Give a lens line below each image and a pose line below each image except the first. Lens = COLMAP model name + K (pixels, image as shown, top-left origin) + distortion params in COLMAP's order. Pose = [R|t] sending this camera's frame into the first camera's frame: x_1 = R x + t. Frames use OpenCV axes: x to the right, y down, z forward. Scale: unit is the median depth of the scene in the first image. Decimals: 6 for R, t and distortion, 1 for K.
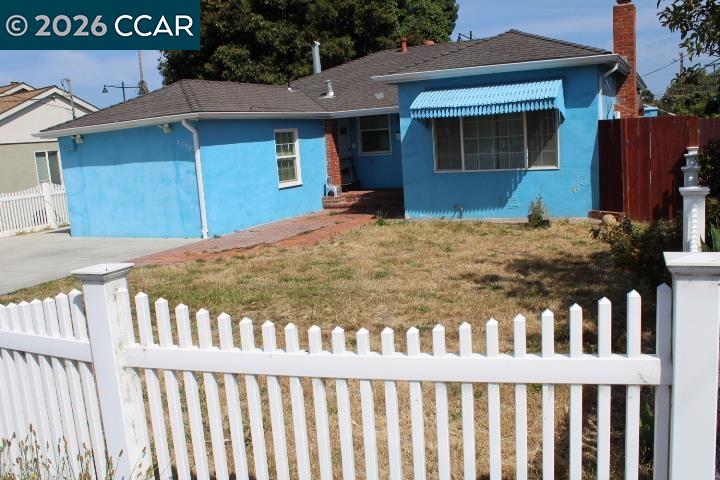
lens RADIAL K [[666.6, 0, 360.0], [0, 666.6, 240.0], [0, 0, 1]] dist [-0.131940, 0.000837]
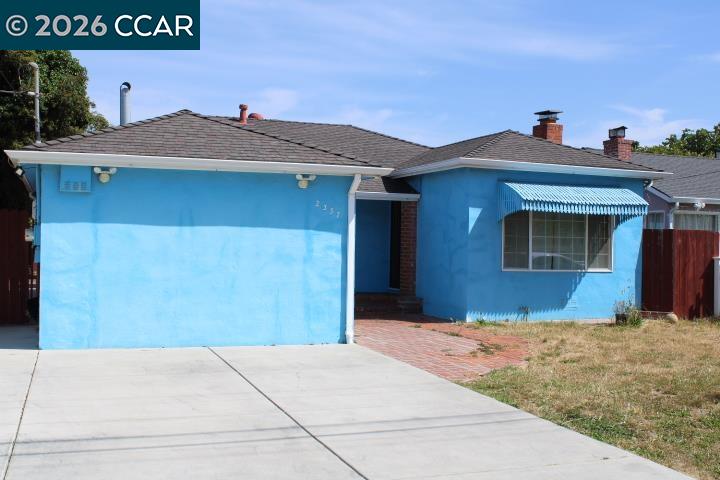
lens RADIAL K [[824.5, 0, 360.0], [0, 824.5, 240.0], [0, 0, 1]] dist [-0.090198, 0.020714]
pose [[0.678973, 0.084617, 0.729271, -0.866068], [0.044668, 0.986734, -0.156078, 0.025547], [-0.732803, 0.138548, 0.666186, 0.392329]]
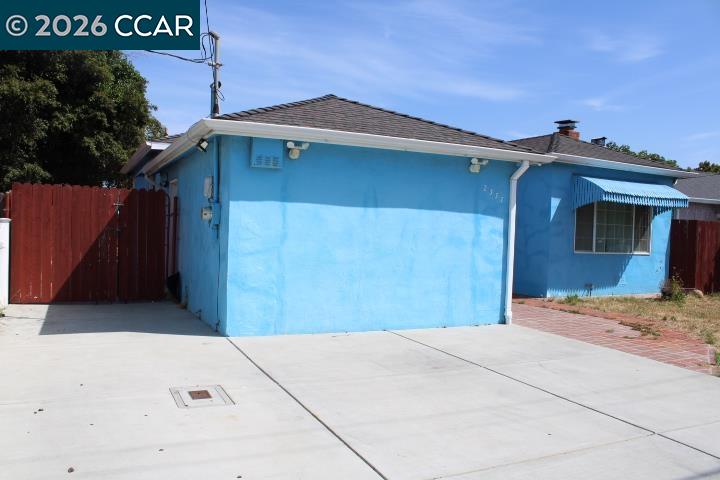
lens RADIAL K [[595.6, 0, 360.0], [0, 595.6, 240.0], [0, 0, 1]] dist [-0.144084, 0.117325]
pose [[0.606949, 0.073587, 0.791327, -0.847417], [0.040994, 0.991480, -0.123642, -0.020865], [-0.793683, 0.107483, 0.598761, 0.726330]]
